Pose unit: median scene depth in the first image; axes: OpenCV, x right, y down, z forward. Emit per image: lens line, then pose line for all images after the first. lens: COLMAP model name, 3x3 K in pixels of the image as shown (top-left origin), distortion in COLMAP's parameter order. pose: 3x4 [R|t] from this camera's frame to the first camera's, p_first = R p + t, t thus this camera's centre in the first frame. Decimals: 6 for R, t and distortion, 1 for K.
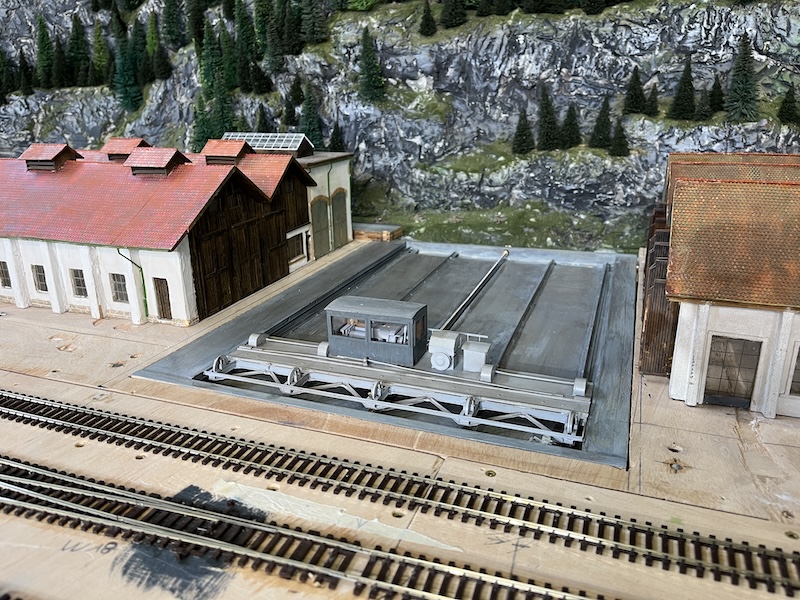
lens RADIAL K [[613.8, 0, 403.3], [0, 613.8, 300.3], [0, 0, 1]] dist [0.010568, -0.024816]
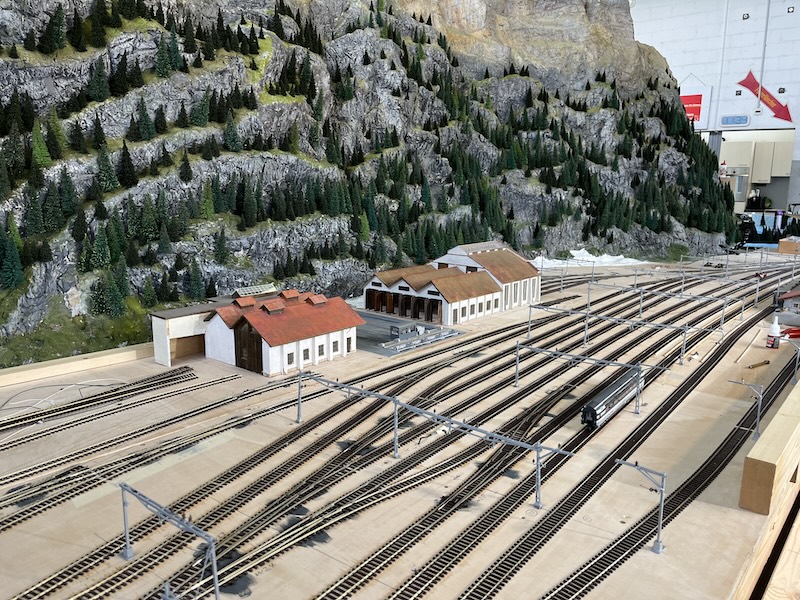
lens RADIAL K [[613.8, 0, 398.2], [0, 613.8, 305.0], [0, 0, 1]] dist [0.010568, -0.024816]
pose [[0.305260, -0.167783, 0.937371, -1.846290], [0.293246, 0.953083, 0.075098, -0.201801], [-0.905993, 0.251956, 0.340140, -0.119997]]
